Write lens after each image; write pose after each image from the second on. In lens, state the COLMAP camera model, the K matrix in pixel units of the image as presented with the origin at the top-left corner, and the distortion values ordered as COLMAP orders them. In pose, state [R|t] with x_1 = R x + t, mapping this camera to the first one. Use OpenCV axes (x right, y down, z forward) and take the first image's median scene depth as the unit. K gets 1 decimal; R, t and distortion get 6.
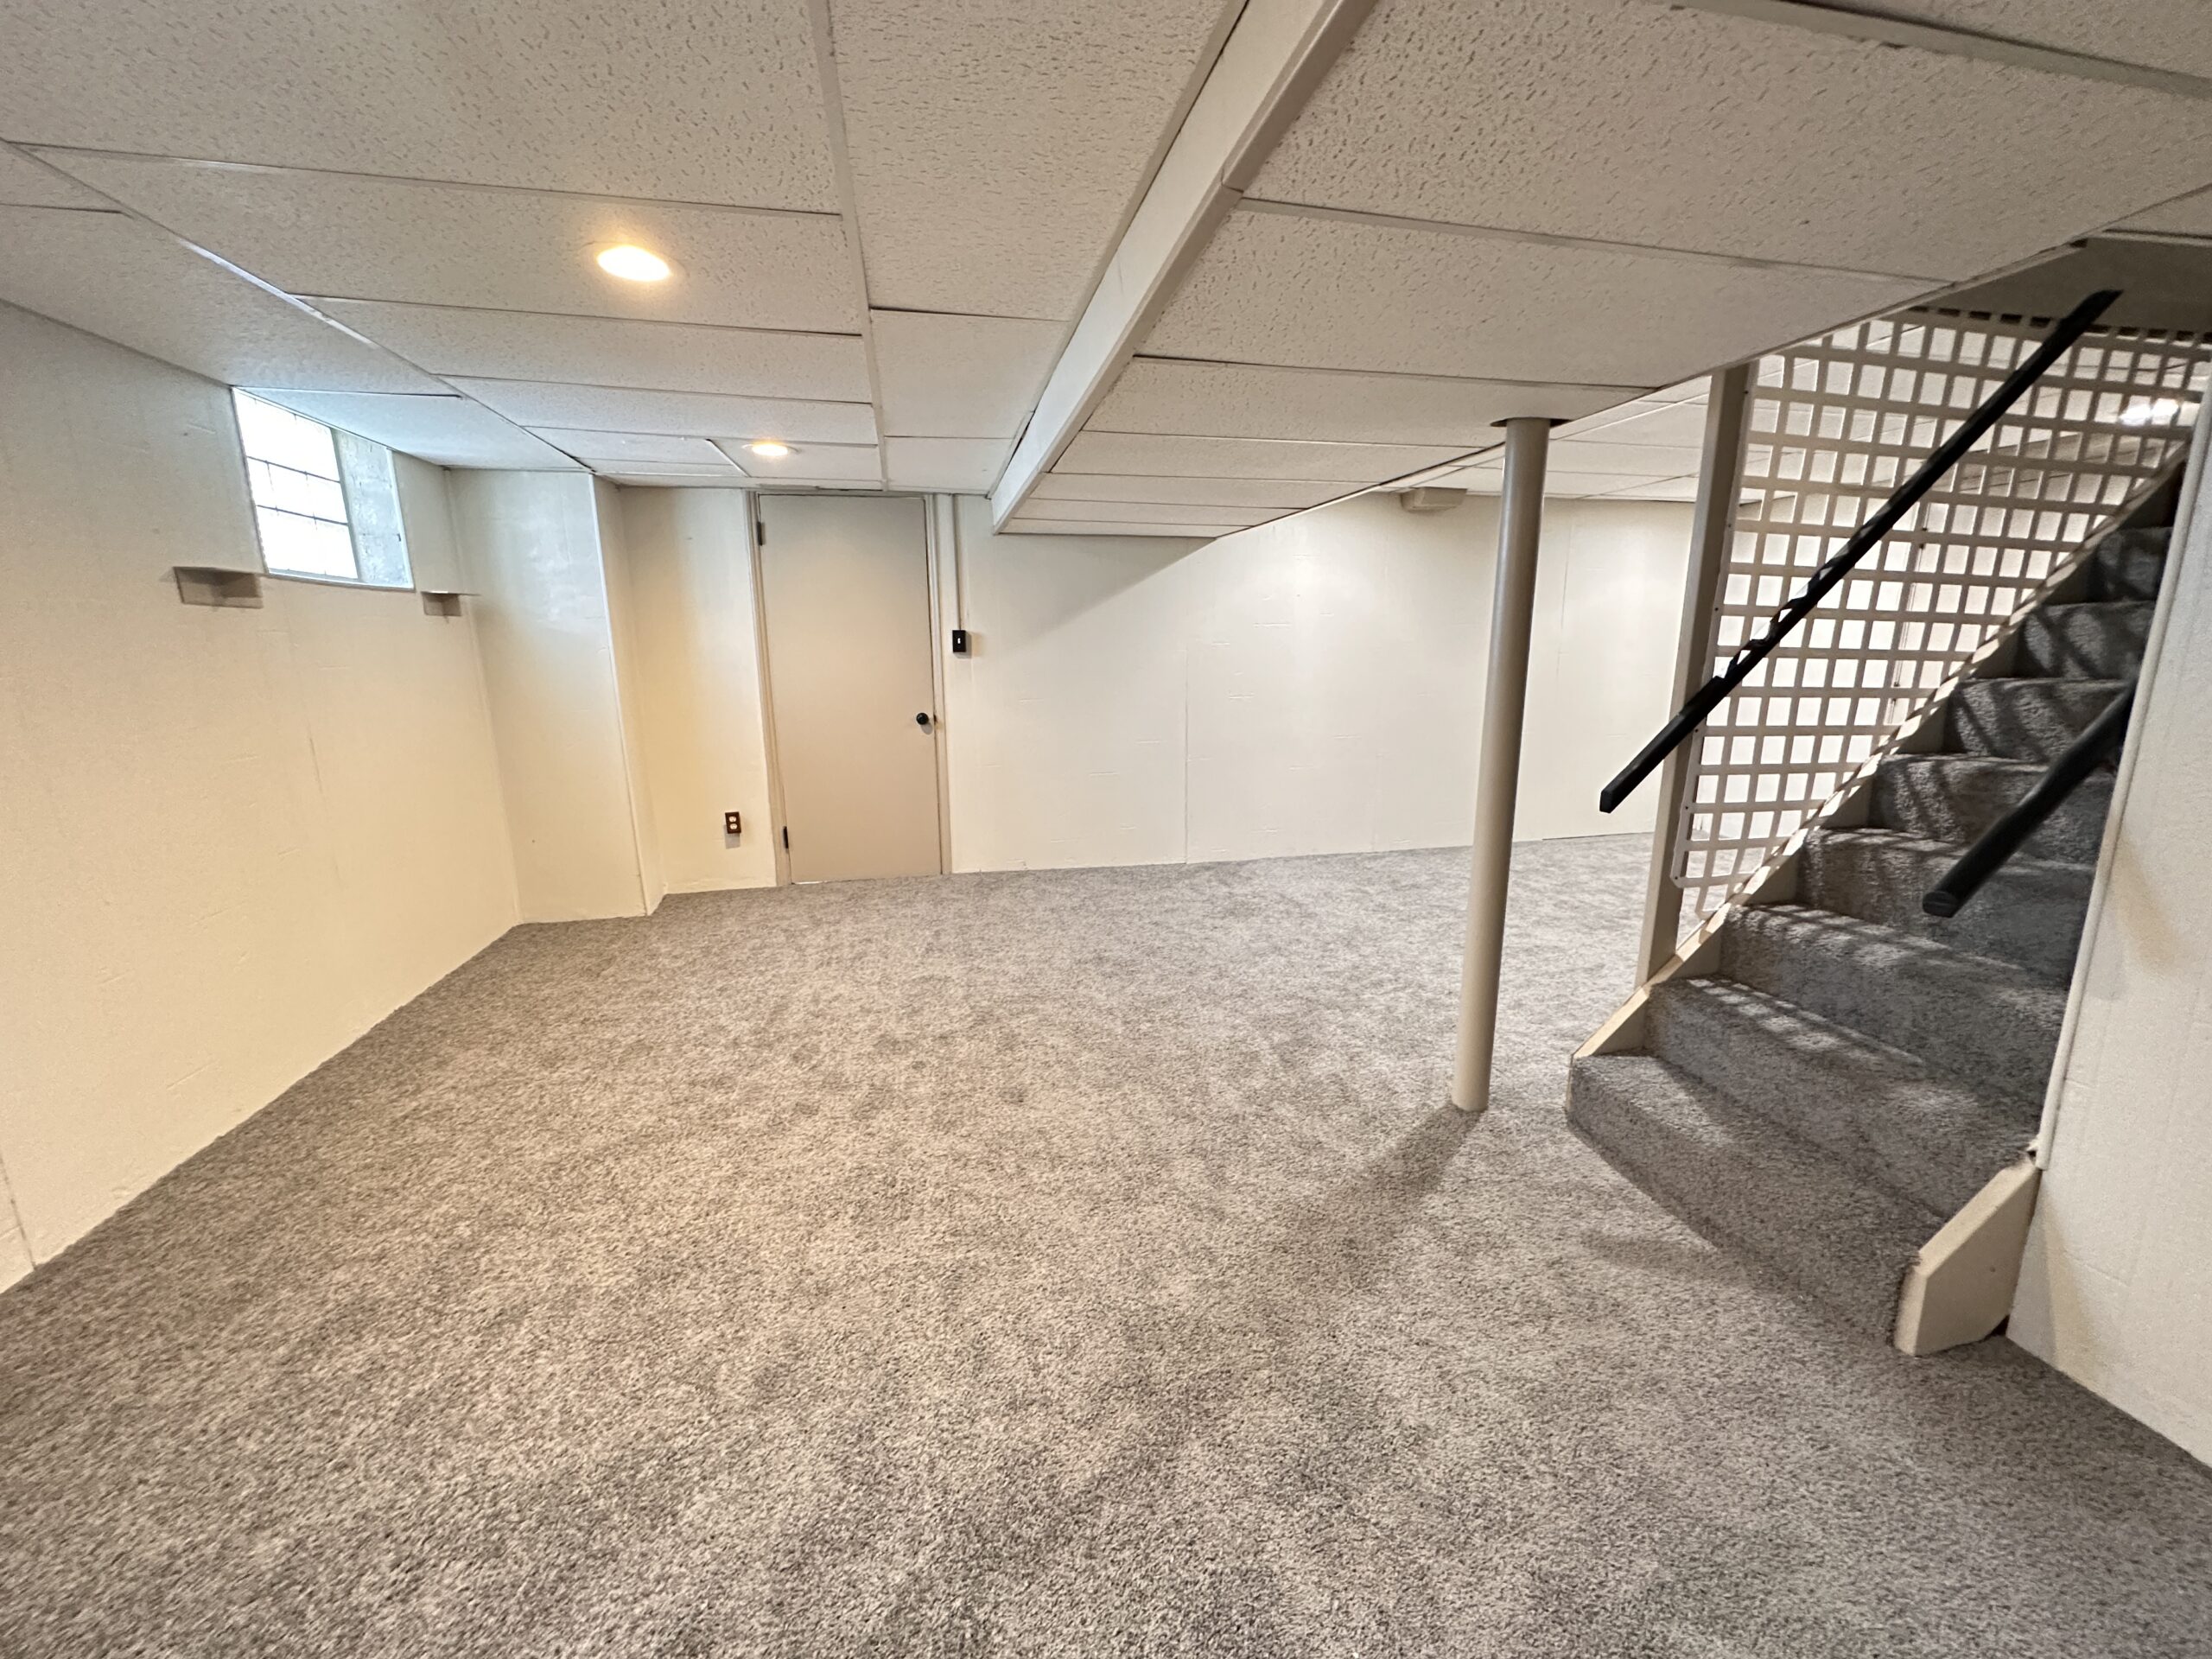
lens RADIAL K [[879.9, 0, 1116.4], [0, 879.9, 824.7], [0, 0, 1]] dist [-0.002640, 0.000086]
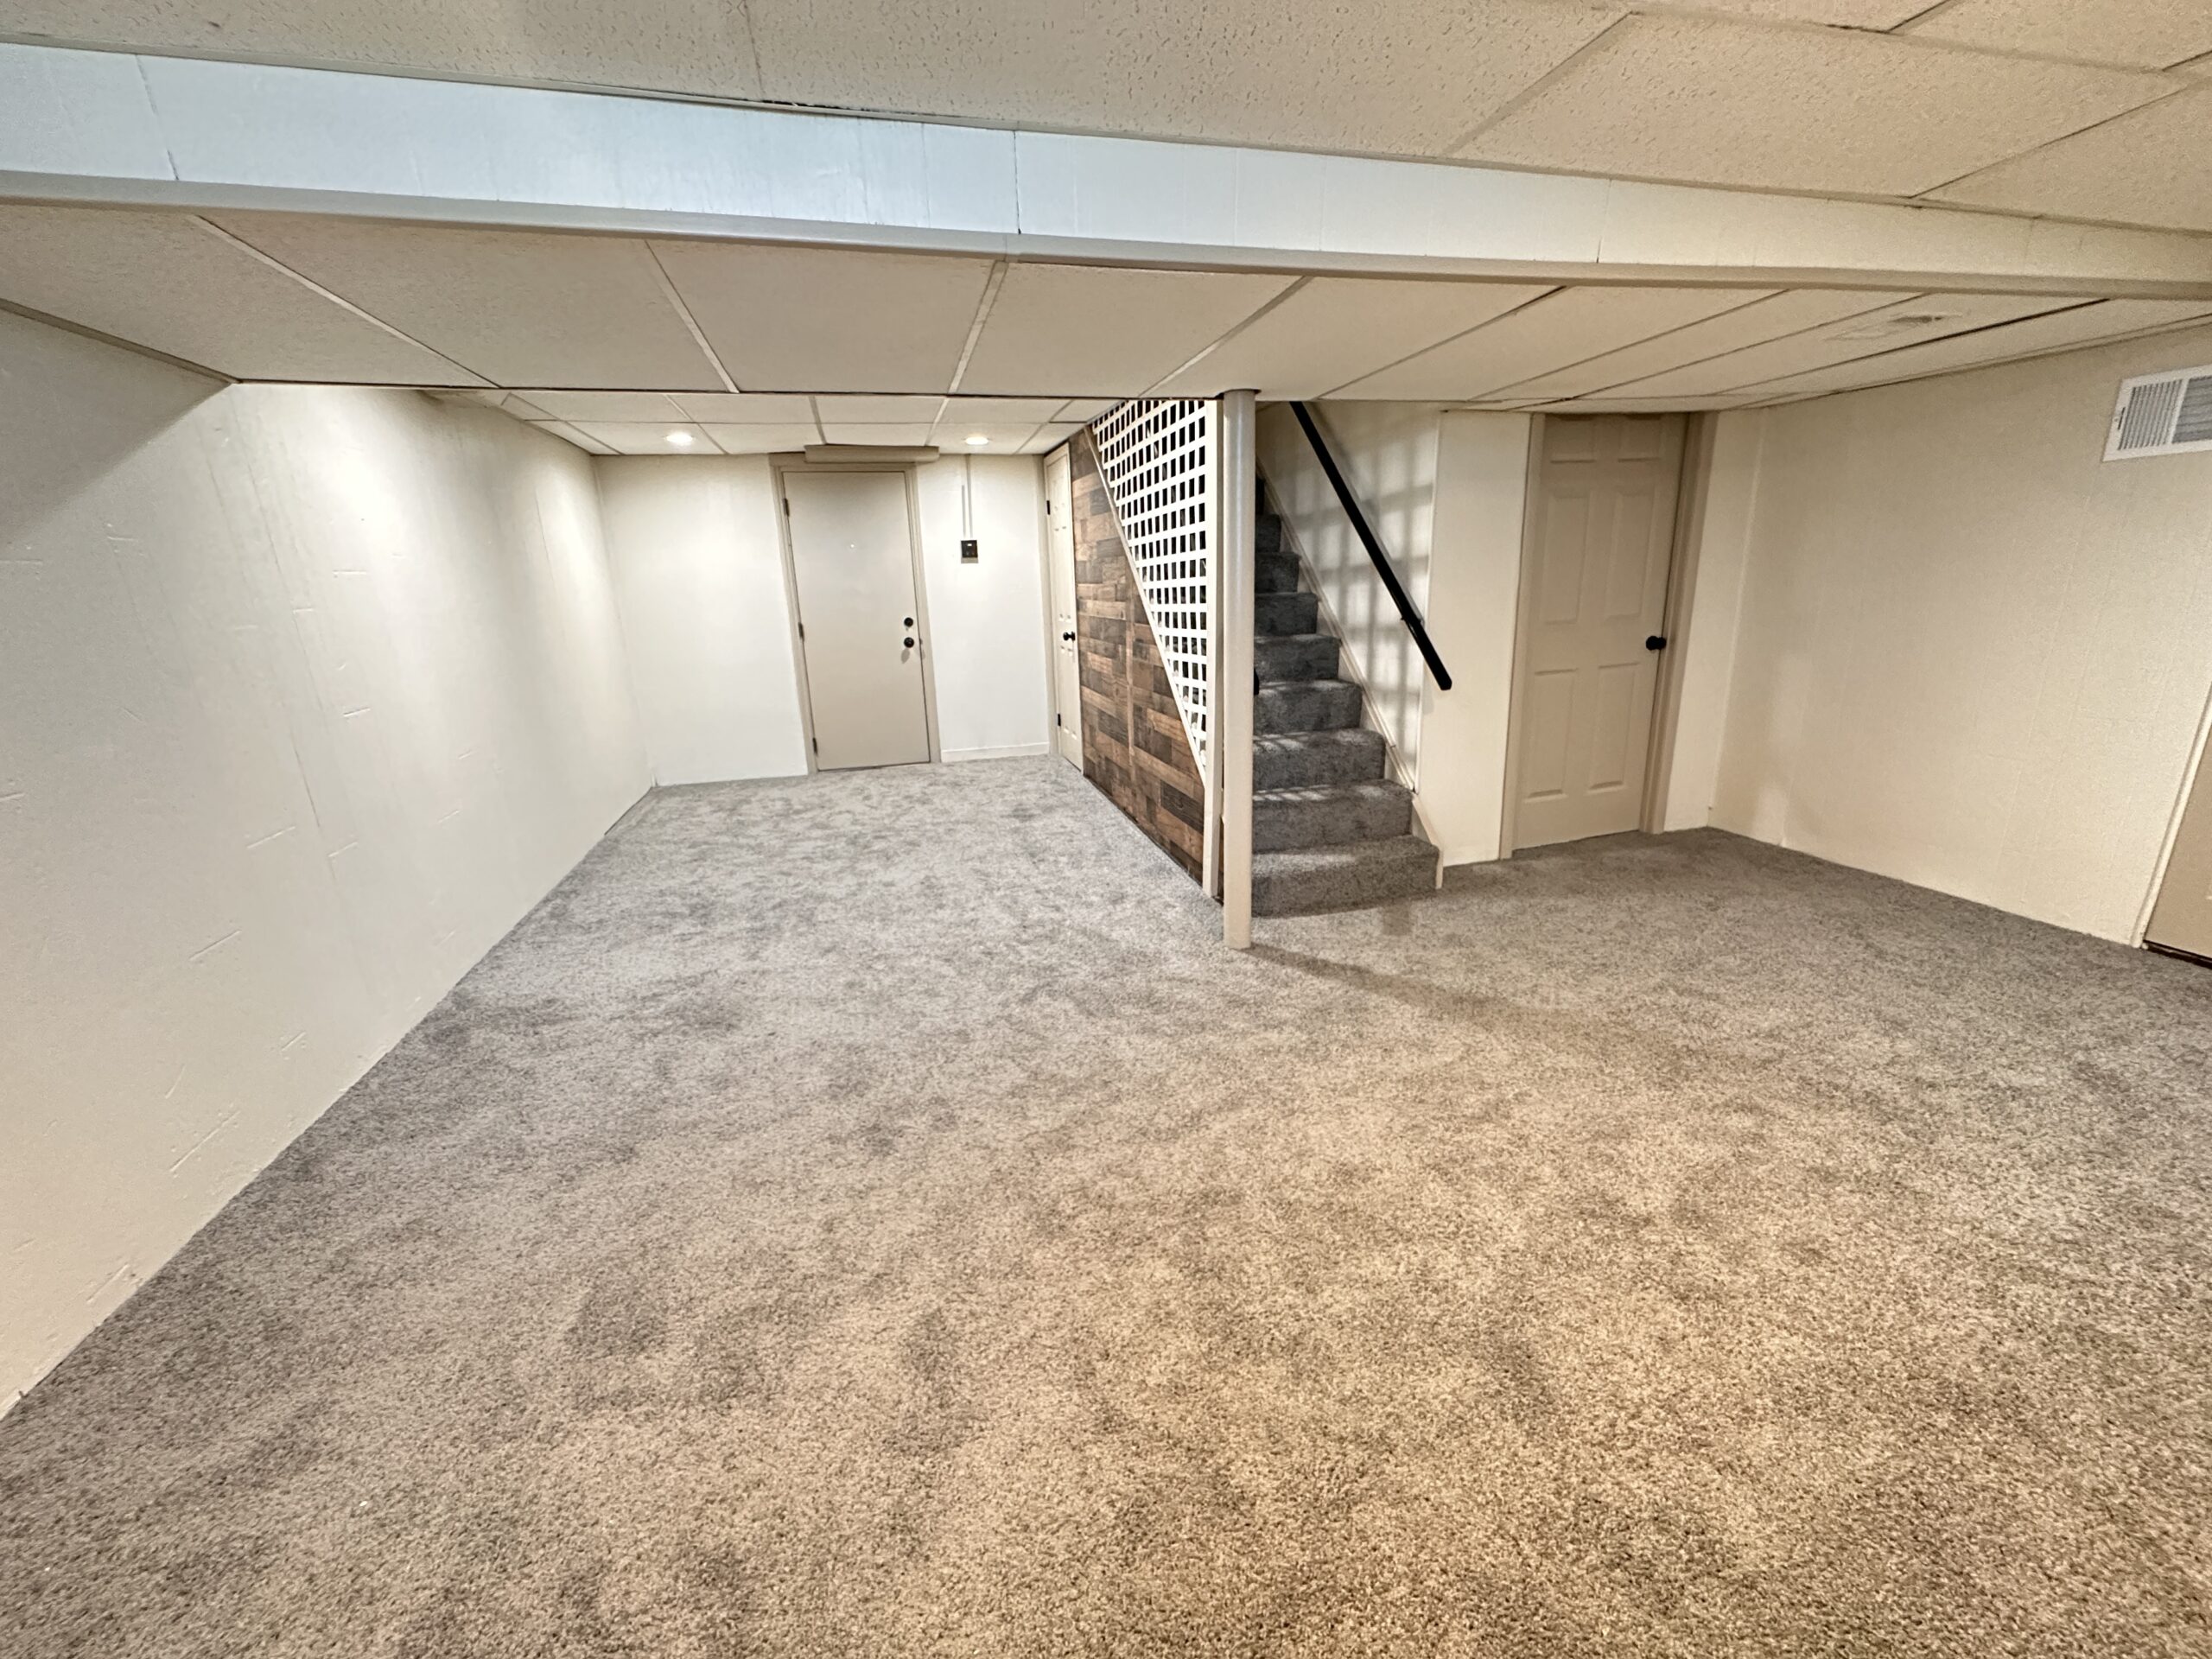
lens RADIAL K [[879.9, 0, 1106.6], [0, 879.9, 823.4], [0, 0, 1]] dist [-0.002640, 0.000086]
pose [[-0.040680, -0.265017, 0.963385, -0.480559], [0.235965, 0.934362, 0.266997, -0.143863], [-0.970910, 0.238186, 0.024525, 0.703571]]
